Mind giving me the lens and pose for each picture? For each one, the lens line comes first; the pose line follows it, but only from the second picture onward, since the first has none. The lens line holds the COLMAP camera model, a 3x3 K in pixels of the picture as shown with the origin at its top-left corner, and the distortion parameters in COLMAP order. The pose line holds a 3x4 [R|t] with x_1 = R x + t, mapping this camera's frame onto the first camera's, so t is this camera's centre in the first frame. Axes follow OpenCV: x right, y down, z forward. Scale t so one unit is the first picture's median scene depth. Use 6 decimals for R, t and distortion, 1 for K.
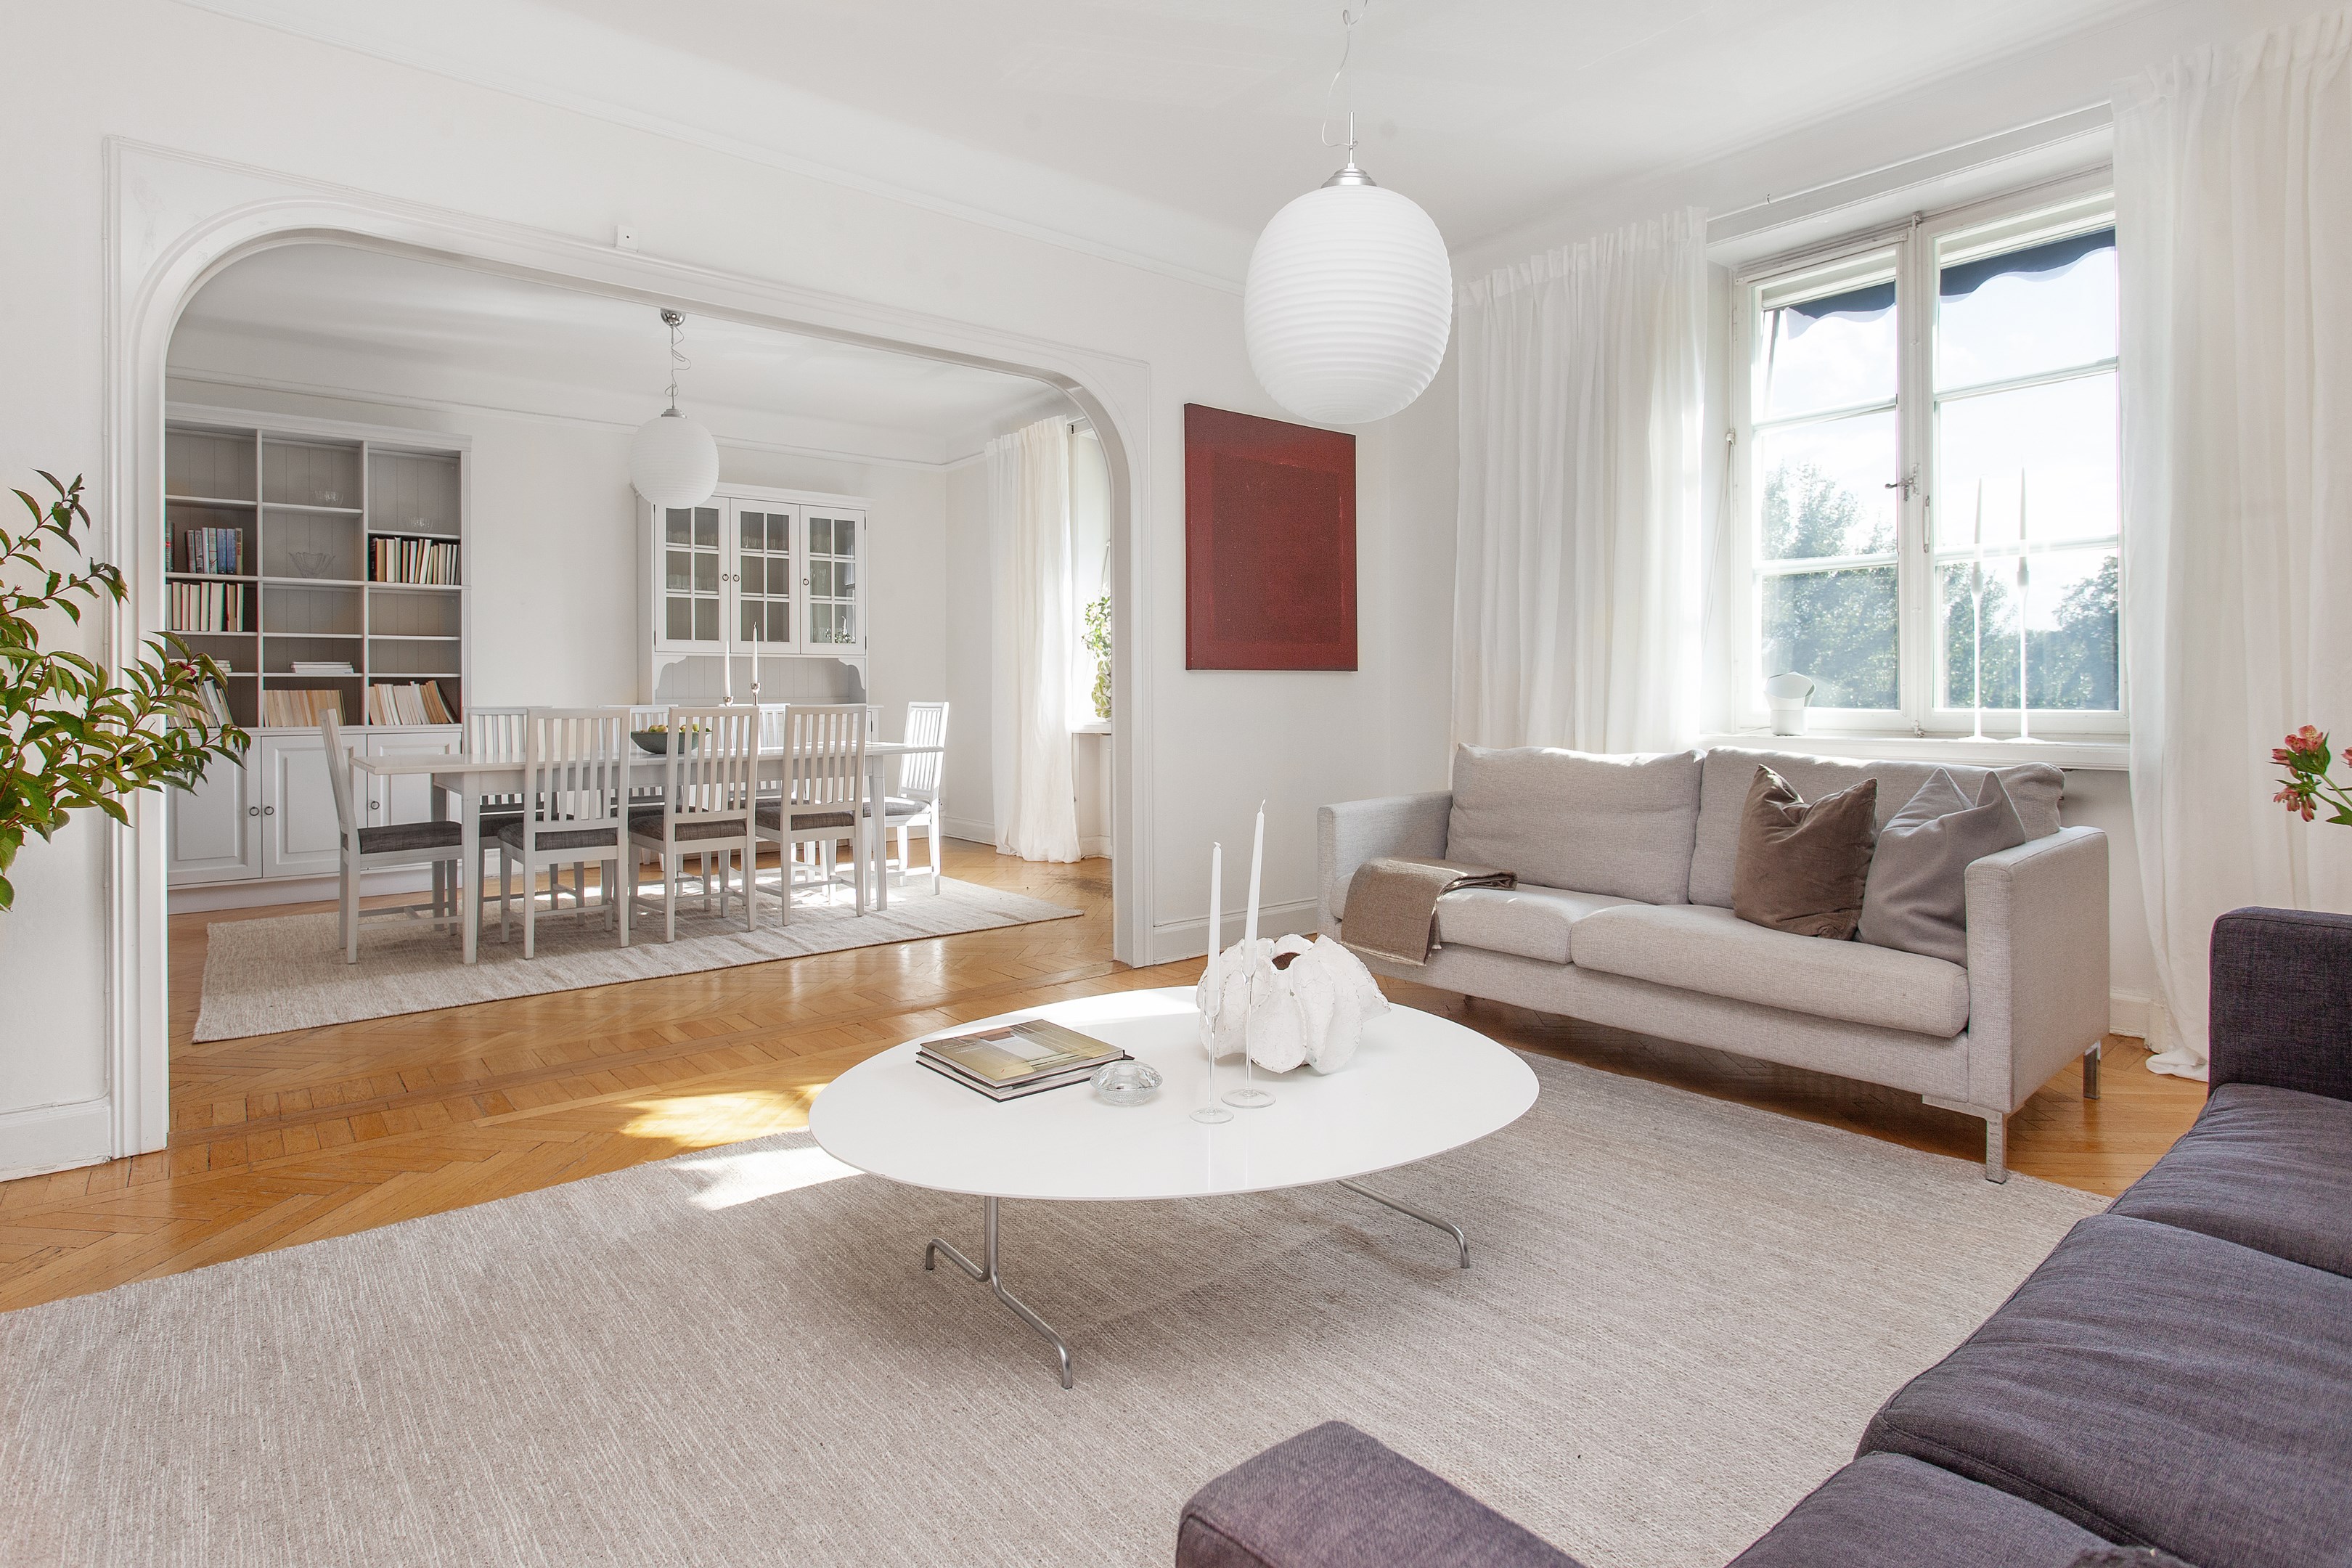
lens RADIAL K [[1184.1, 0, 1013.8], [0, 1184.1, 722.0], [0, 0, 1]] dist [-0.002735, 0.003985]
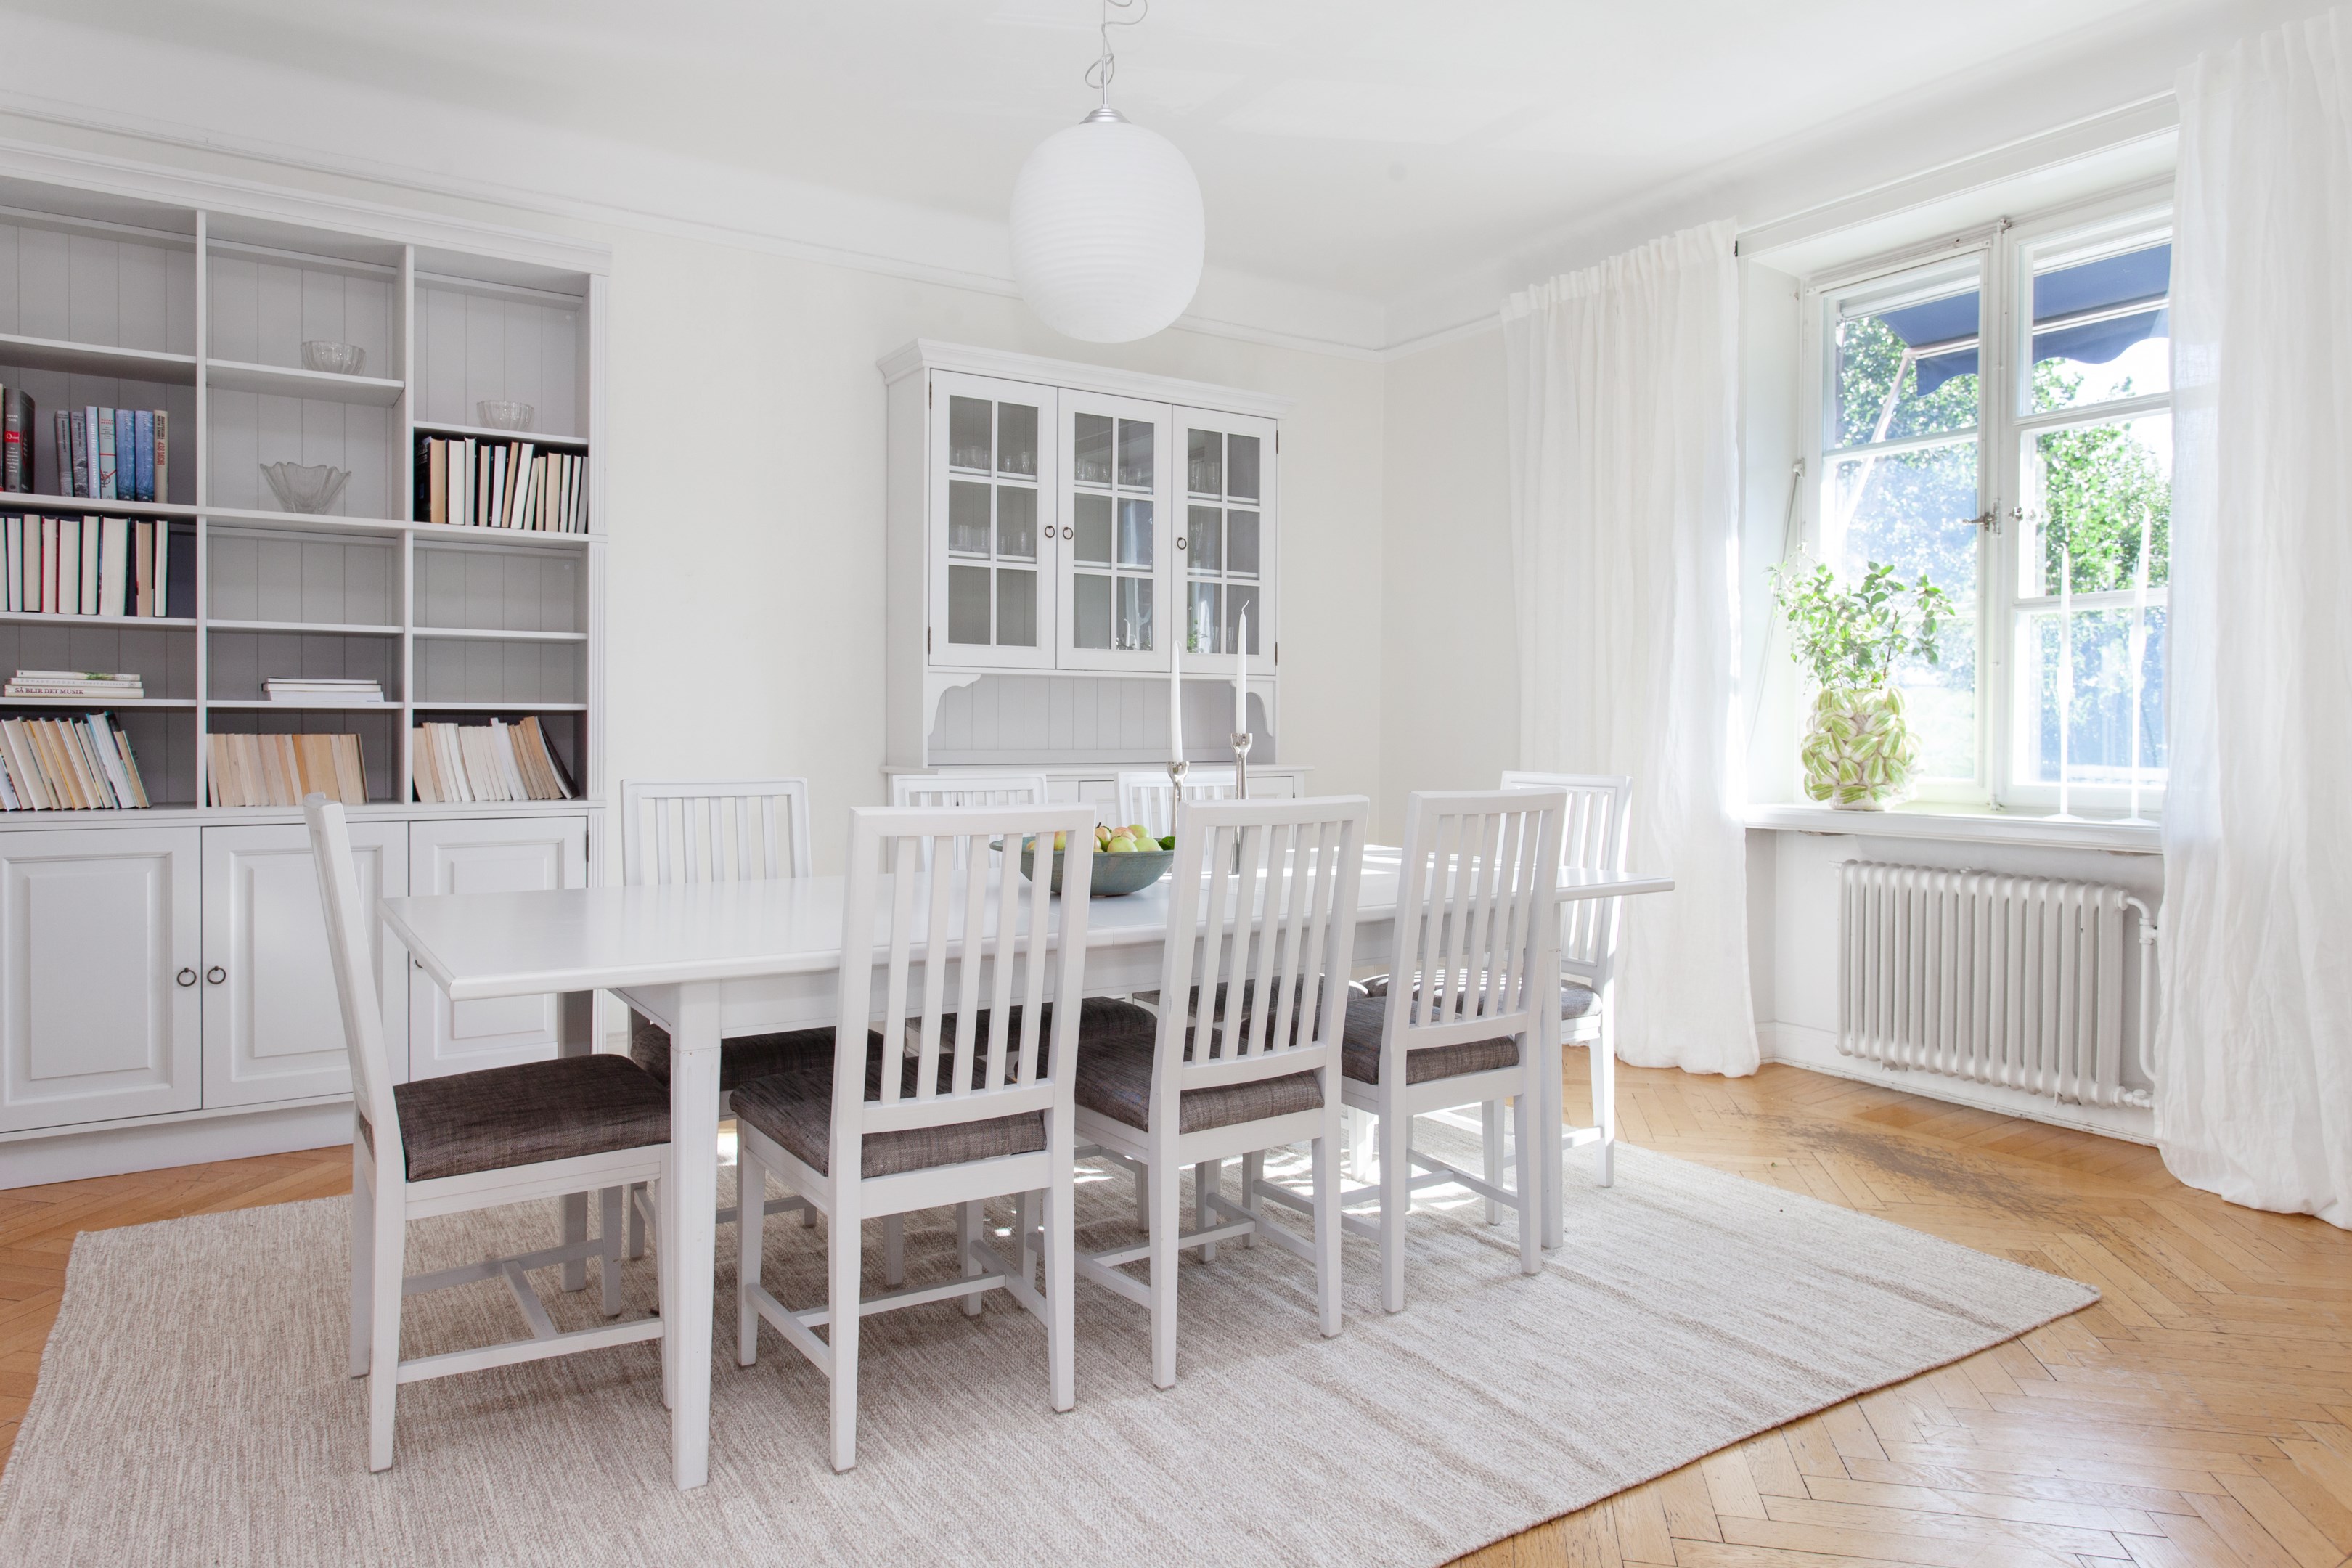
lens RADIAL K [[1493.5, 0, 1164.4], [0, 1493.5, 777.0], [0, 0, 1]] dist [-0.055568, 0.074044]
pose [[0.999754, 0.010164, -0.019706, -0.205476], [-0.009994, 0.999912, 0.008708, -0.017287], [0.019793, -0.008509, 0.999768, 0.362631]]
